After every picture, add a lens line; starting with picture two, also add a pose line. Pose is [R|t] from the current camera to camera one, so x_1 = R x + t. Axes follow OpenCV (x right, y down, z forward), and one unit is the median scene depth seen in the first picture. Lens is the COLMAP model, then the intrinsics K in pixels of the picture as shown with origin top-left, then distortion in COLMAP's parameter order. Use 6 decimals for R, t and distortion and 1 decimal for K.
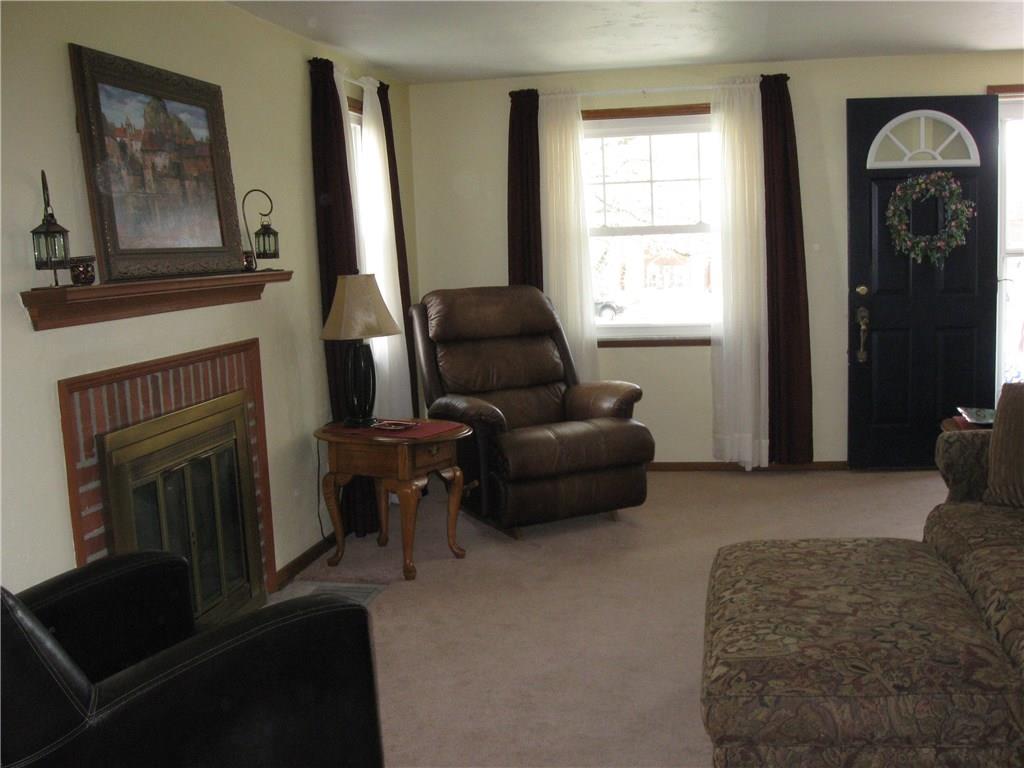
lens RADIAL K [[1090.0, 0, 512.0], [0, 1090.0, 384.0], [0, 0, 1]] dist [-0.101709, 0.032002]
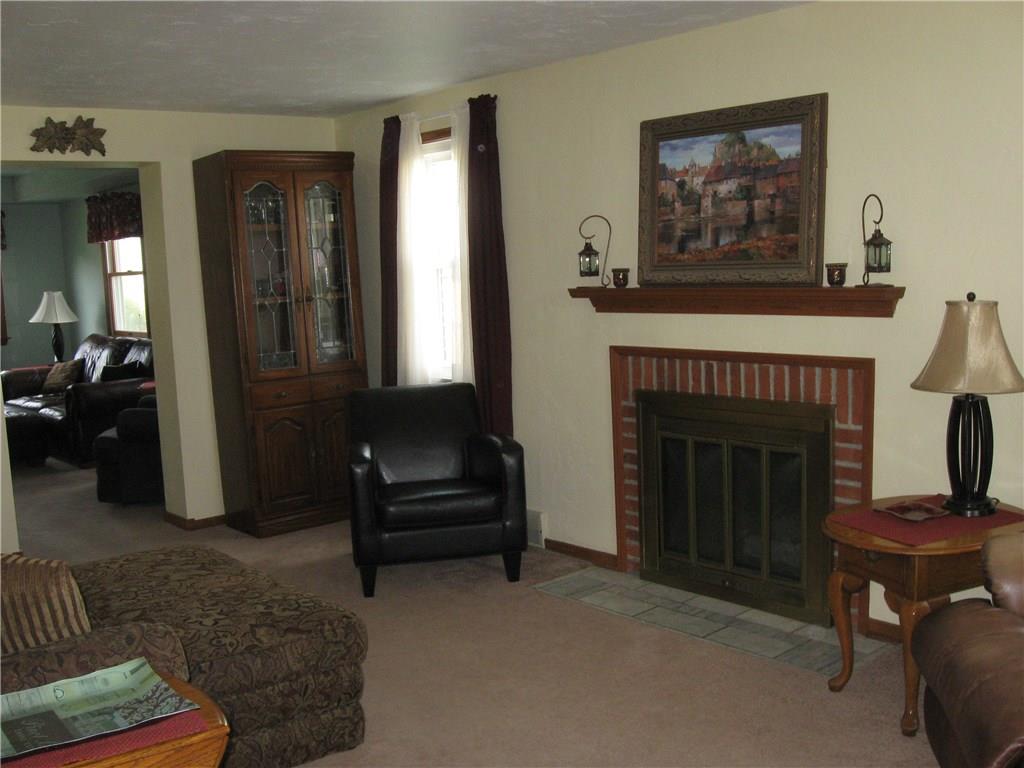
lens RADIAL K [[1090.0, 0, 512.0], [0, 1090.0, 384.0], [0, 0, 1]] dist [-0.101709, 0.032002]
pose [[-0.626379, 0.149028, -0.765141, 0.786513], [-0.035867, 0.975006, 0.219266, -0.255337], [0.778693, 0.164787, -0.605378, 1.610963]]
